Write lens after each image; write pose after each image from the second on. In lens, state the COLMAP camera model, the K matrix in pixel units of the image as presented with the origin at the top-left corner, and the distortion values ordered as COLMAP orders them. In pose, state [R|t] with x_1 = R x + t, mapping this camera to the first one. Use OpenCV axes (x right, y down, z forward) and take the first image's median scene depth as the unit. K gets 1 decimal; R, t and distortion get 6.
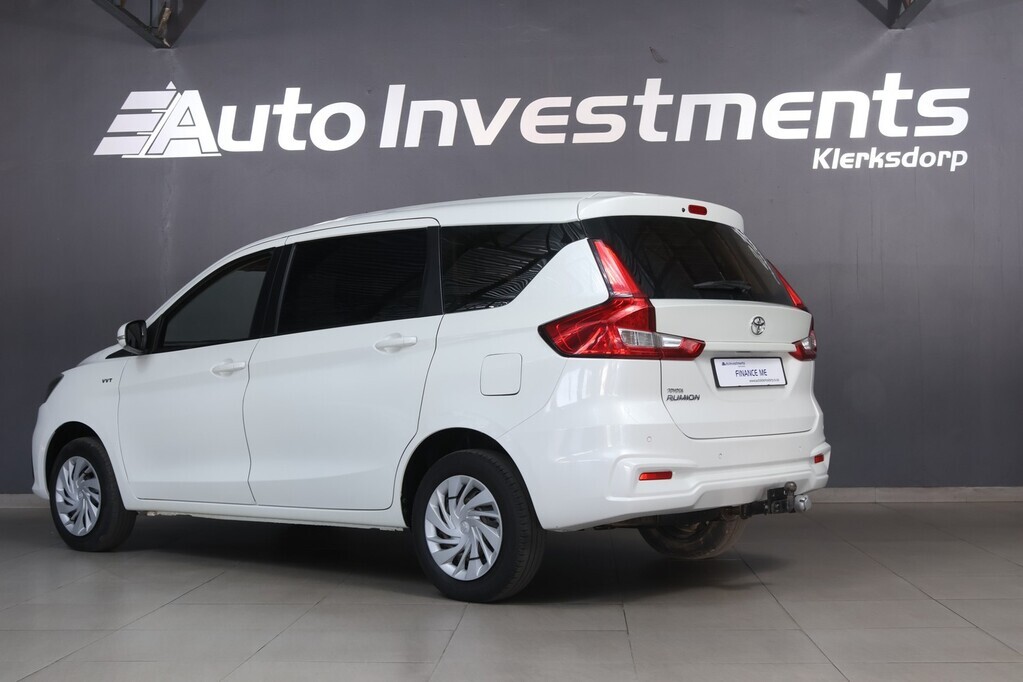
lens RADIAL K [[1486.6, 0, 511.5], [0, 1486.6, 341.0], [0, 0, 1]] dist [-0.027682, 0.101123]
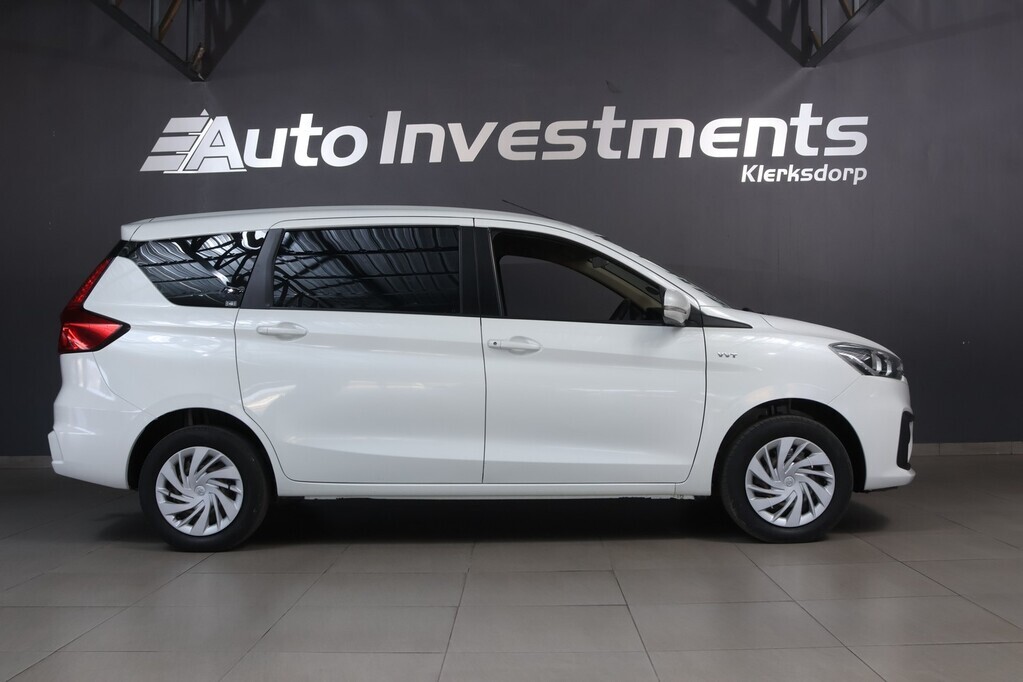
lens RADIAL K [[1076.9, 0, 511.5], [0, 1076.9, 341.0], [0, 0, 1]] dist [-0.083015, 0.020569]
pose [[0.999397, -0.003596, 0.034547, -0.013627], [0.003179, 0.999922, 0.012112, 0.001780], [-0.034587, -0.011995, 0.999330, 0.136684]]
